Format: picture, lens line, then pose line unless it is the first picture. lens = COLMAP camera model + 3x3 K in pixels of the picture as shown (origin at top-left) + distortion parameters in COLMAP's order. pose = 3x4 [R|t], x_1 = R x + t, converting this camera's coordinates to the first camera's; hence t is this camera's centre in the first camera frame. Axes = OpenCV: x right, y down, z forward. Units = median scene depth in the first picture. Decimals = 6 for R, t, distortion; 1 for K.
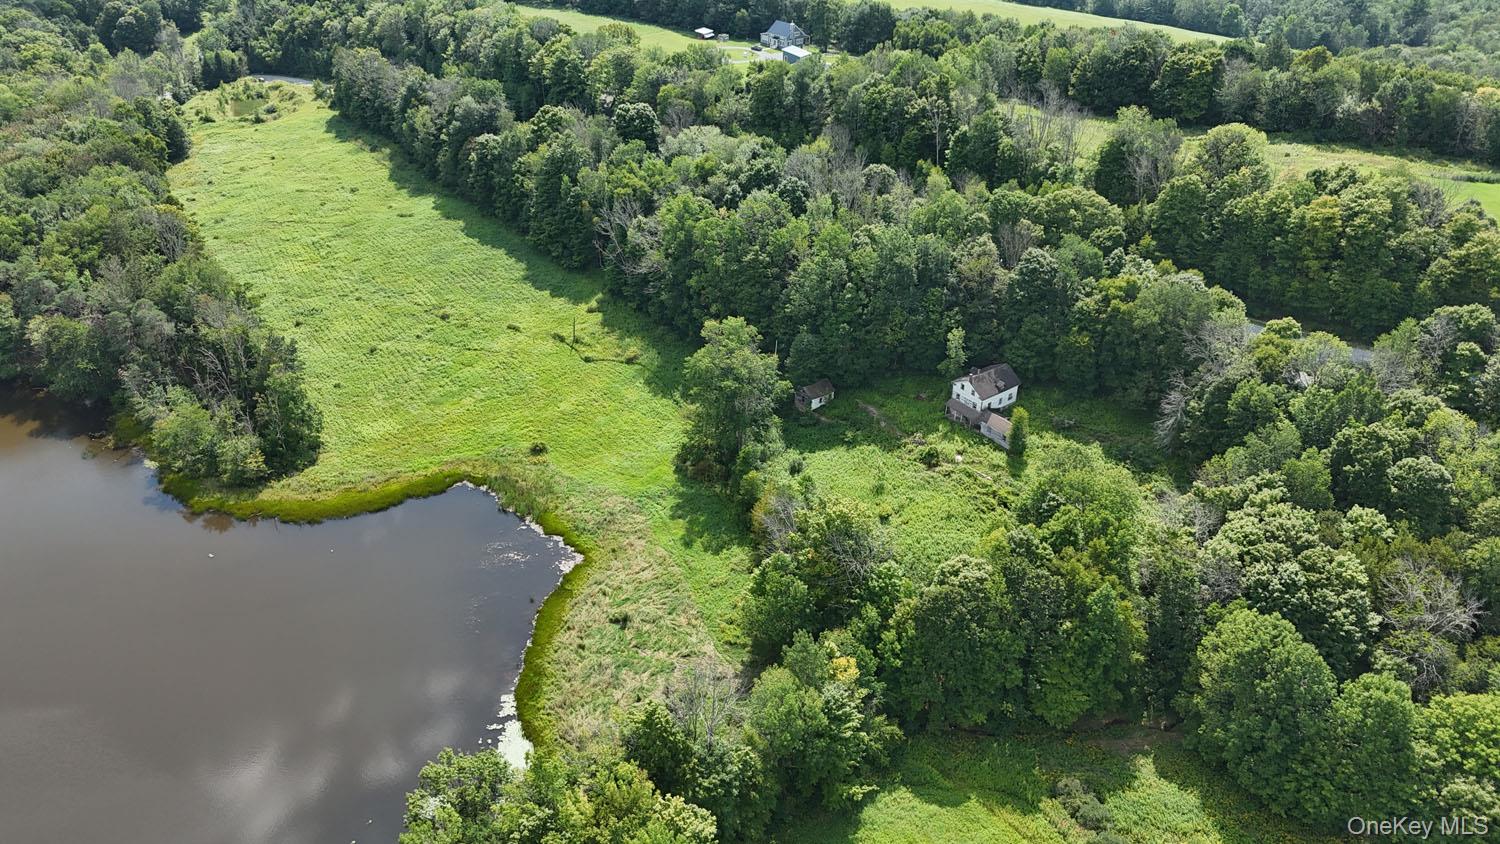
lens RADIAL K [[1098.3, 0, 750.8], [0, 1098.3, 419.3], [0, 0, 1]] dist [0.078781, -0.074622]
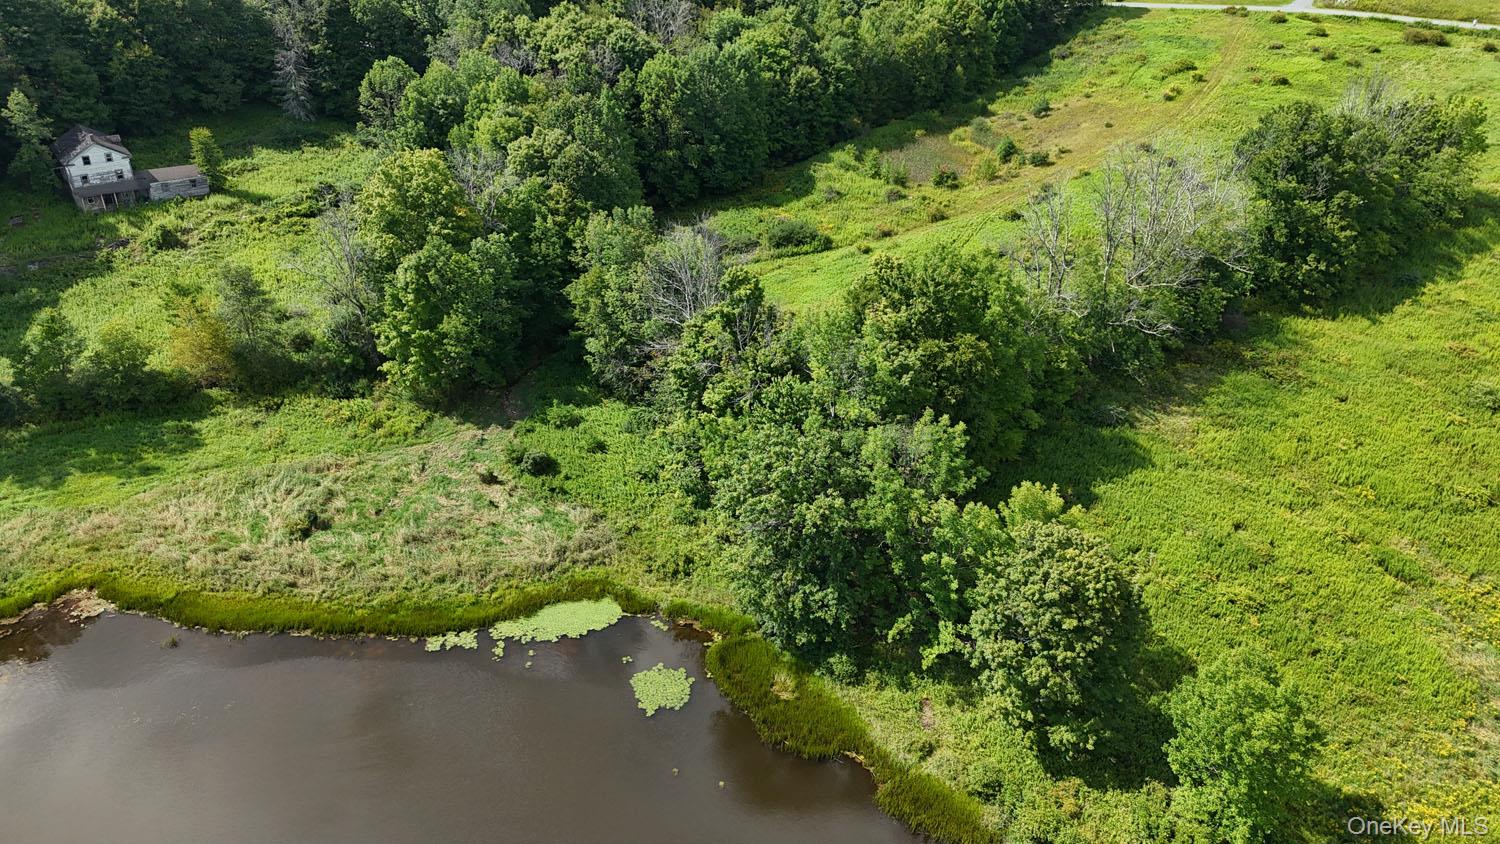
lens RADIAL K [[1098.3, 0, 750.8], [0, 1098.3, 419.3], [0, 0, 1]] dist [0.078781, -0.074622]
pose [[0.001169, -0.501934, 0.864905, -0.495212], [0.508396, 0.745089, 0.431714, 0.000957], [-0.861123, 0.439210, 0.256052, 0.499541]]
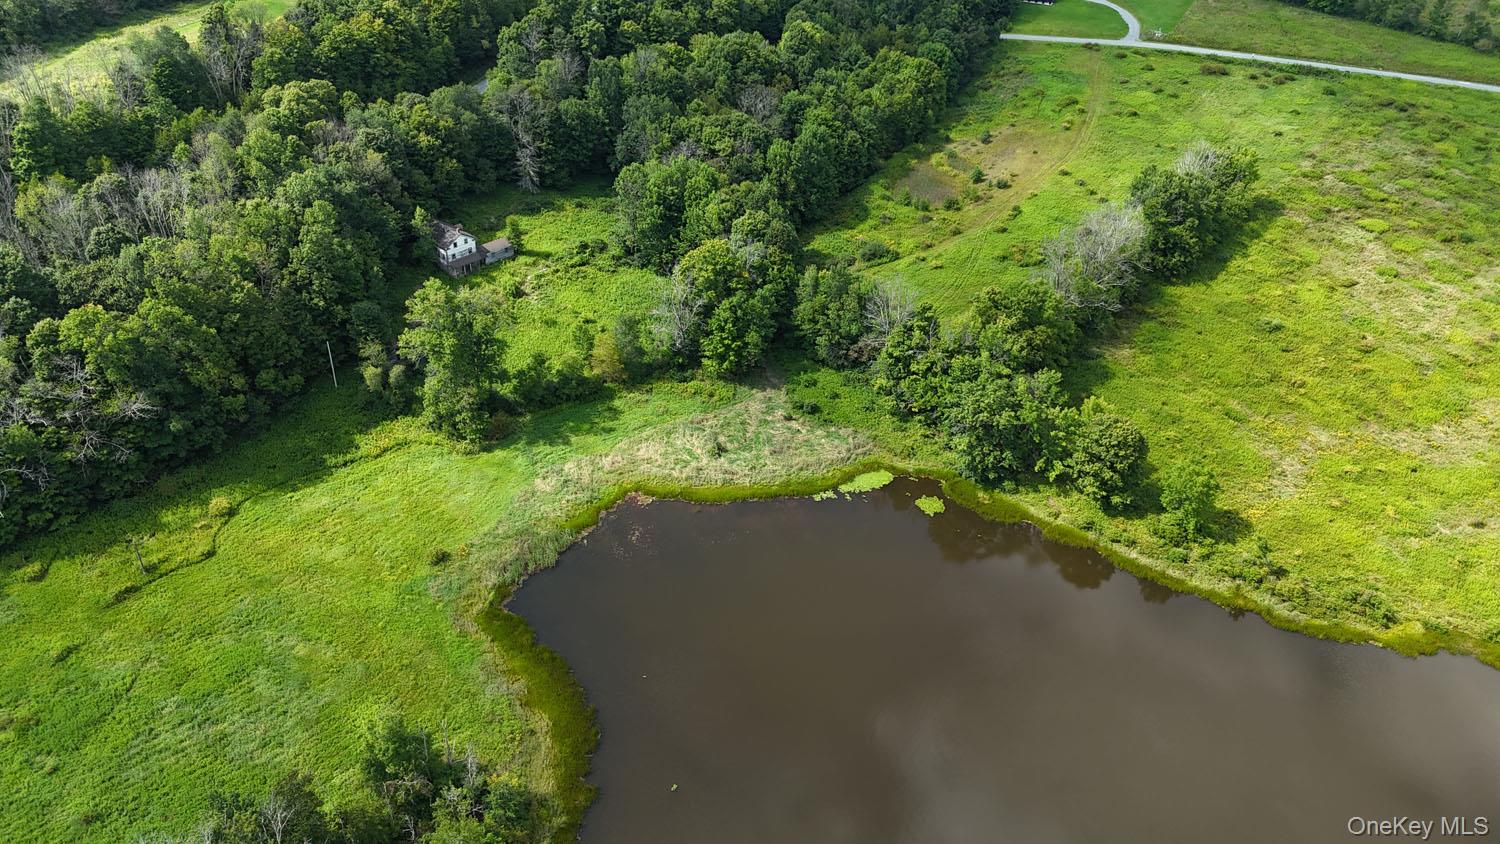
lens RADIAL K [[1100.1, 0, 750.6], [0, 1100.1, 415.6], [0, 0, 1]] dist [0.082837, -0.082127]
pose [[-0.182718, -0.566286, 0.803701, -0.846985], [0.495396, 0.653074, 0.572780, -0.402177], [-0.849233, 0.502808, 0.161207, 0.620839]]
